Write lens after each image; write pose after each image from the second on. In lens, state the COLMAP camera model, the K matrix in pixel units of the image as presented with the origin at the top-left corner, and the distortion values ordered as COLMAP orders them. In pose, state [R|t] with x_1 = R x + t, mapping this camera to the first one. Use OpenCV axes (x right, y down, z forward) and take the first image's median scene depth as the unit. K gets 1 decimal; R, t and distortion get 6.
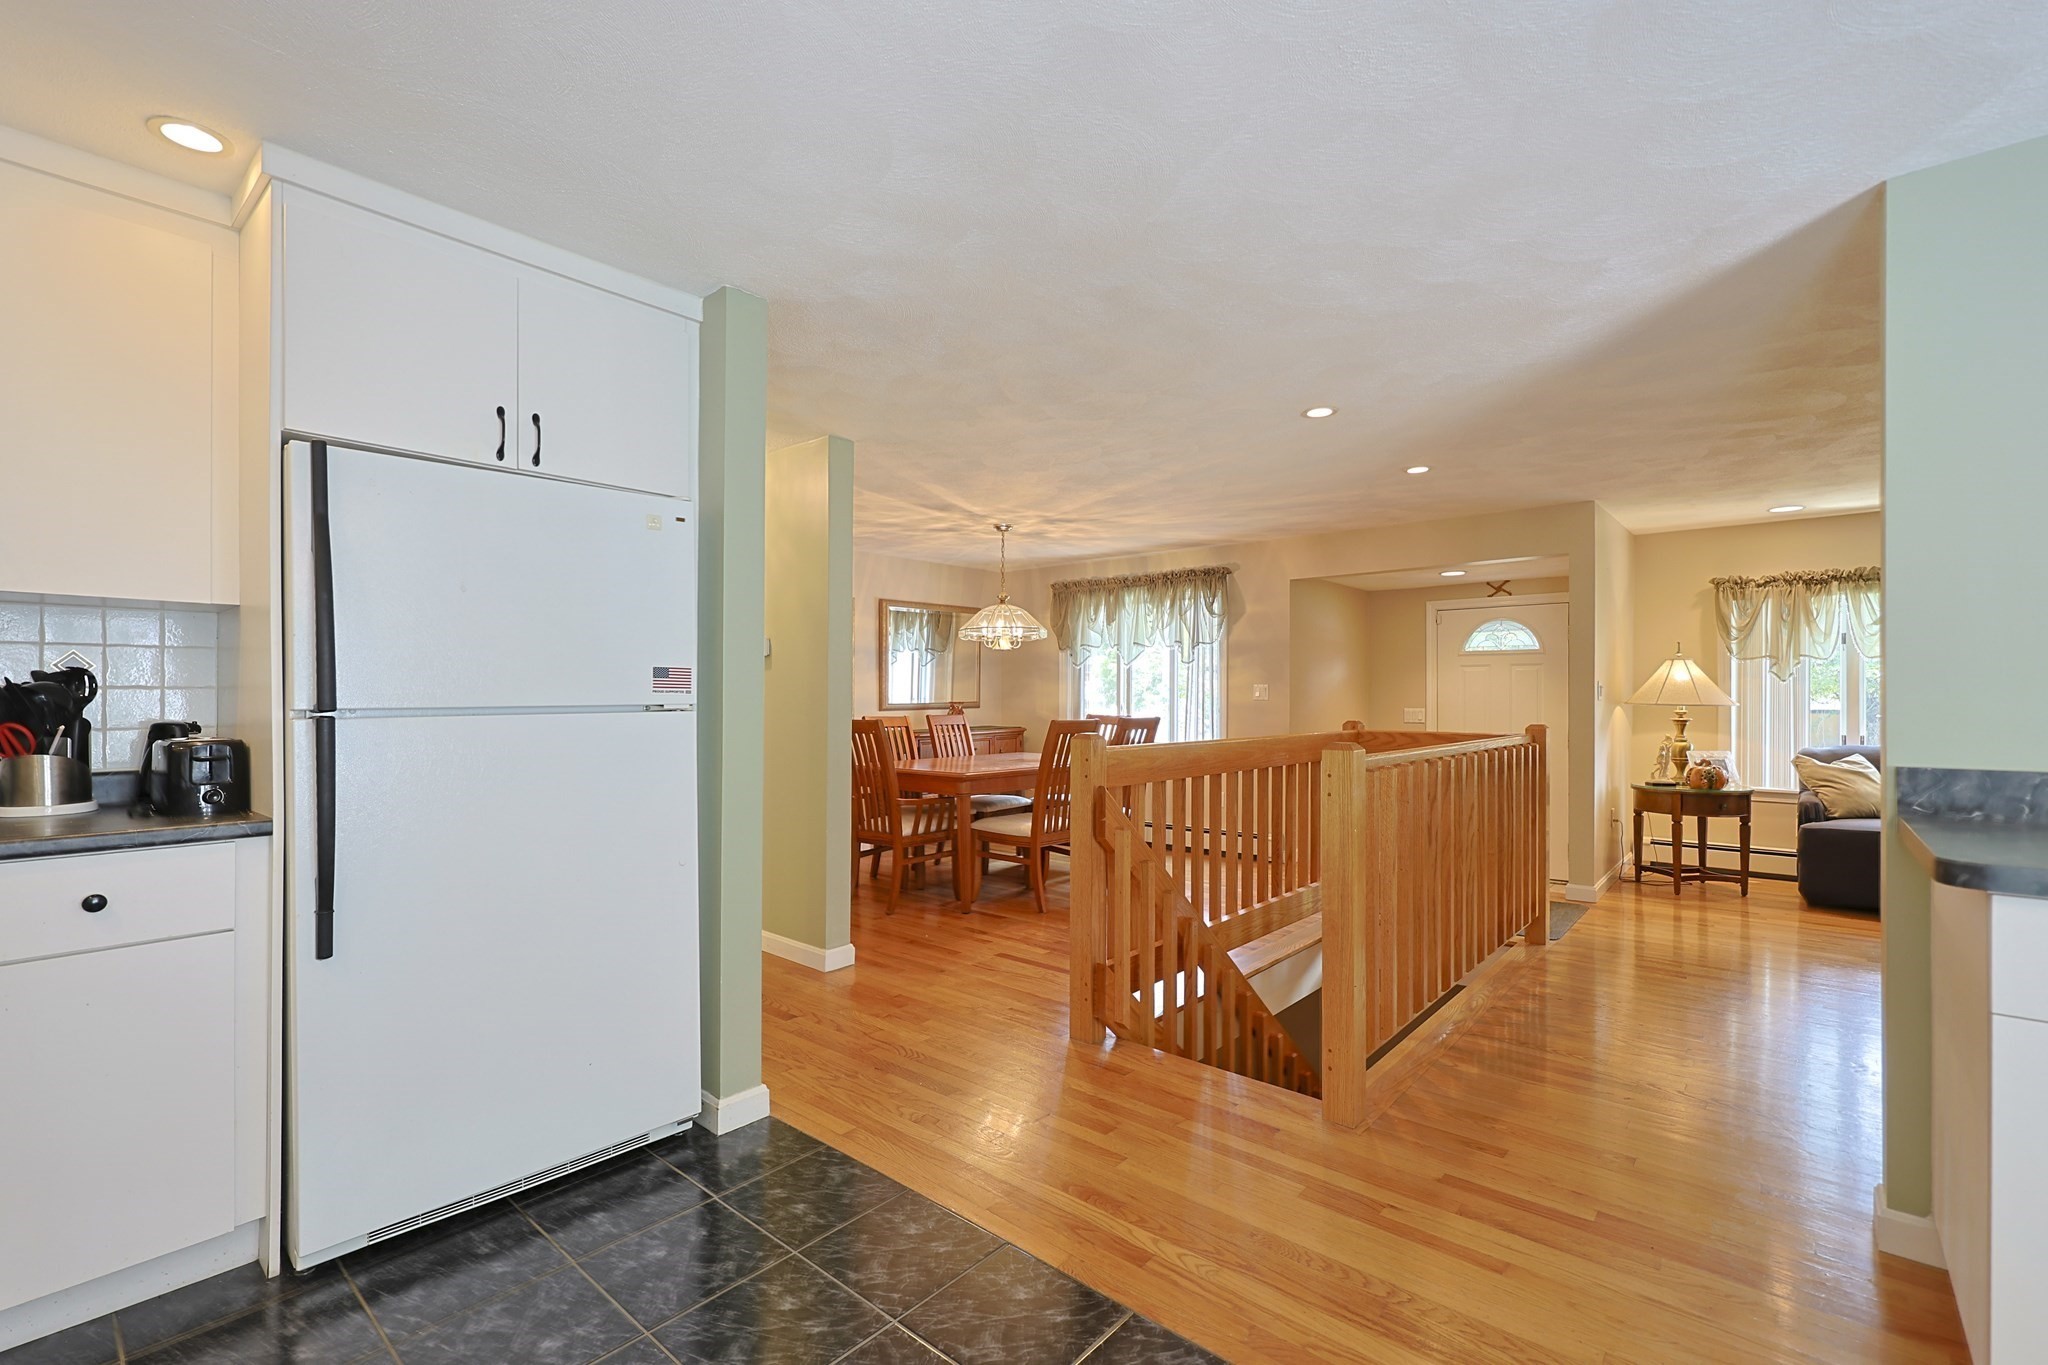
lens RADIAL K [[883.6, 0, 1034.6], [0, 883.6, 686.6], [0, 0, 1]] dist [0.007253, -0.001880]
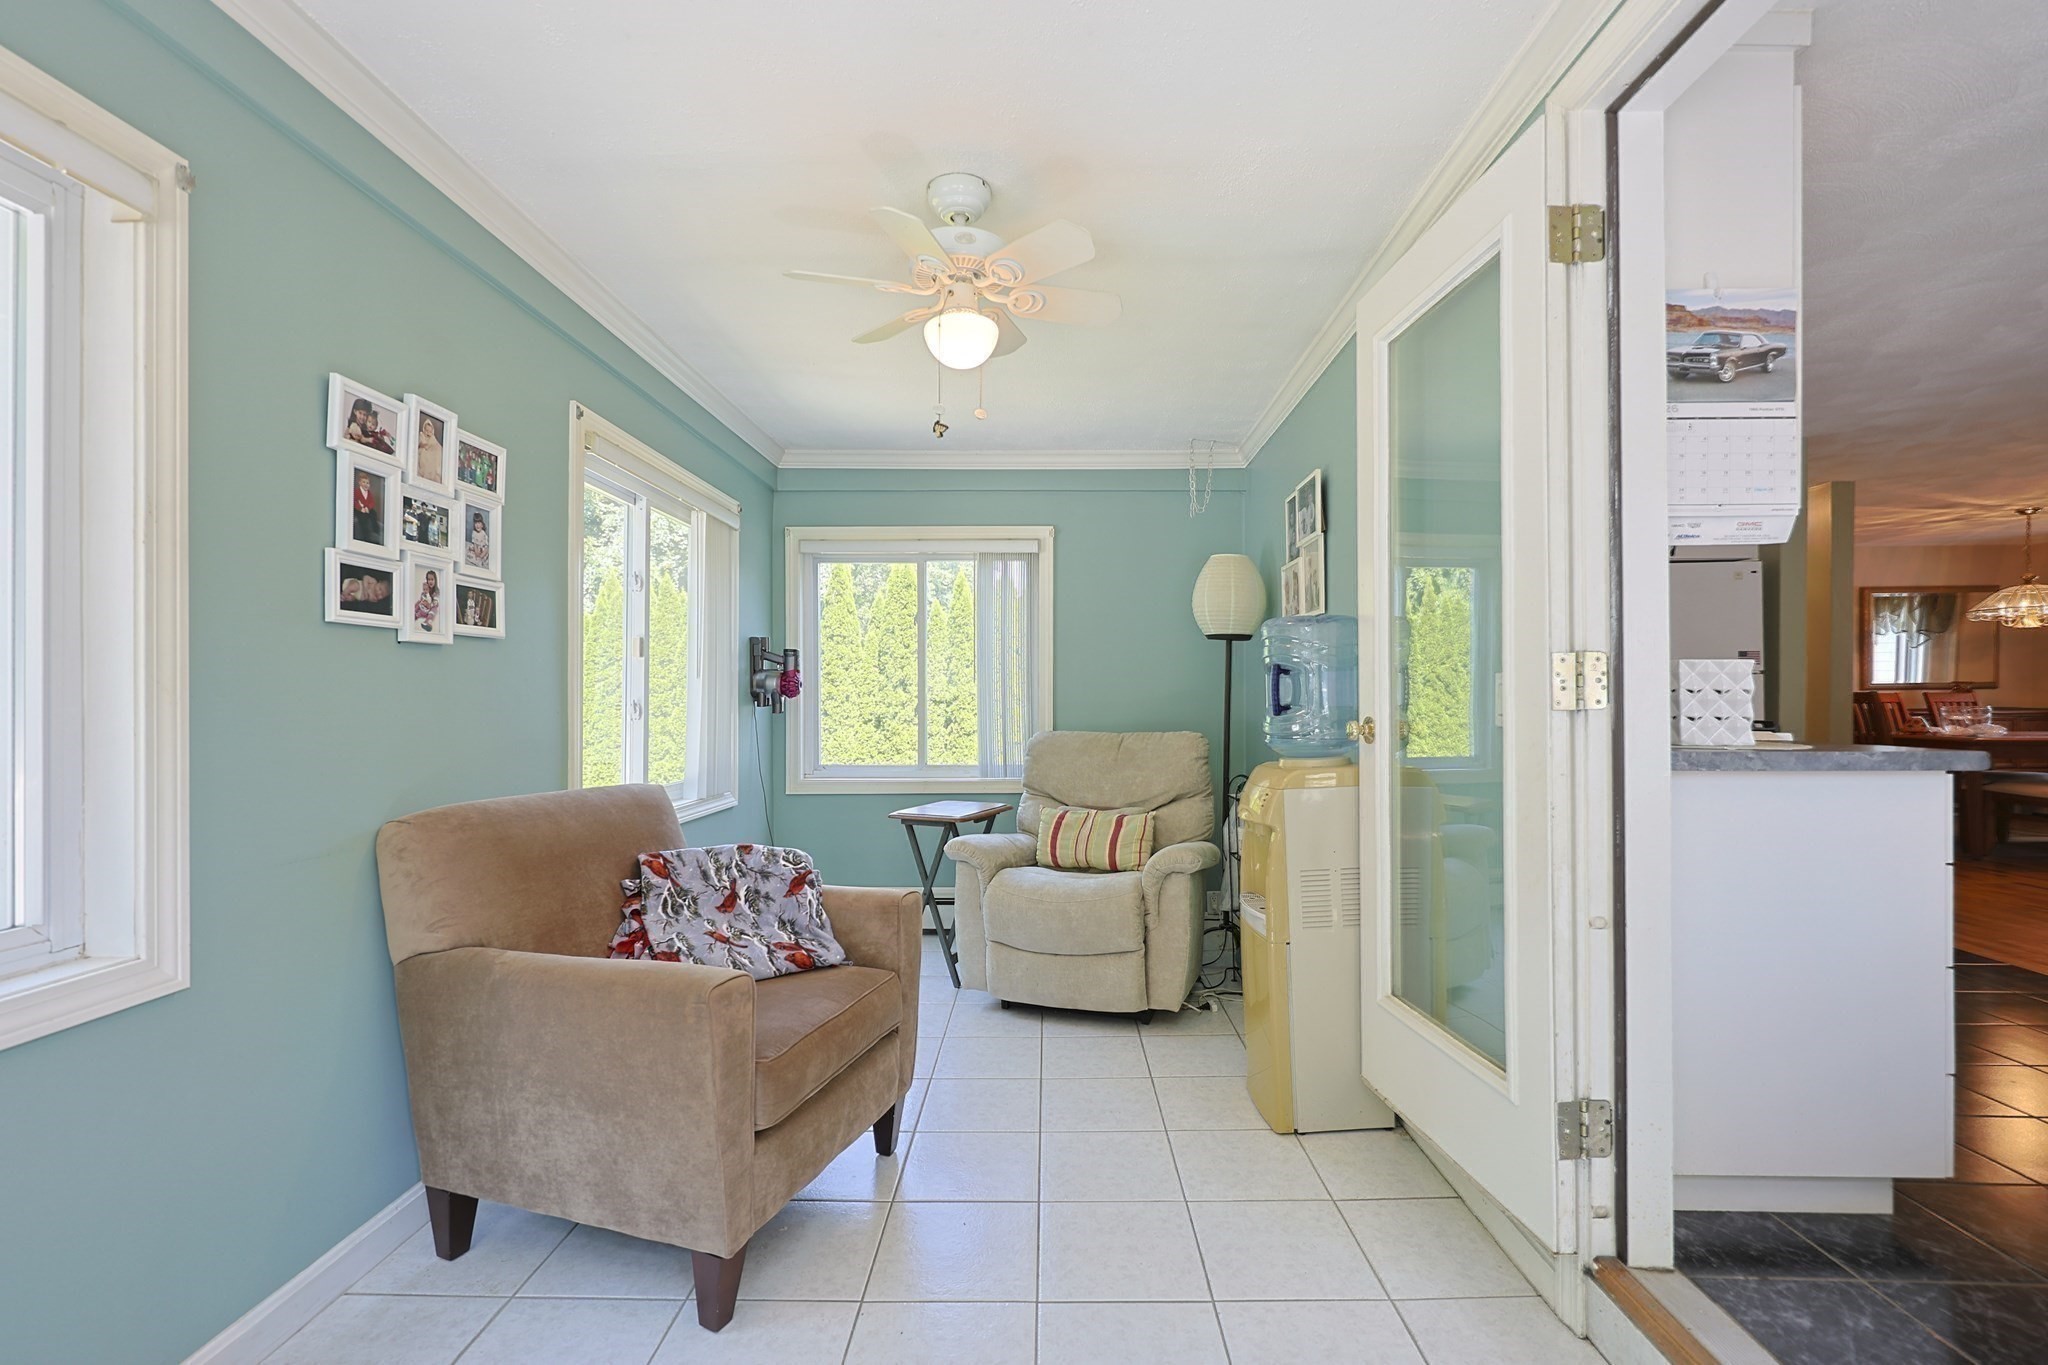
lens RADIAL K [[883.6, 0, 1010.9], [0, 883.6, 691.6], [0, 0, 1]] dist [0.007253, -0.001880]
pose [[0.622682, -0.006551, -0.782448, 0.031718], [0.013716, 0.999903, 0.002544, 0.012597], [0.782355, -0.012316, 0.622711, -0.522304]]
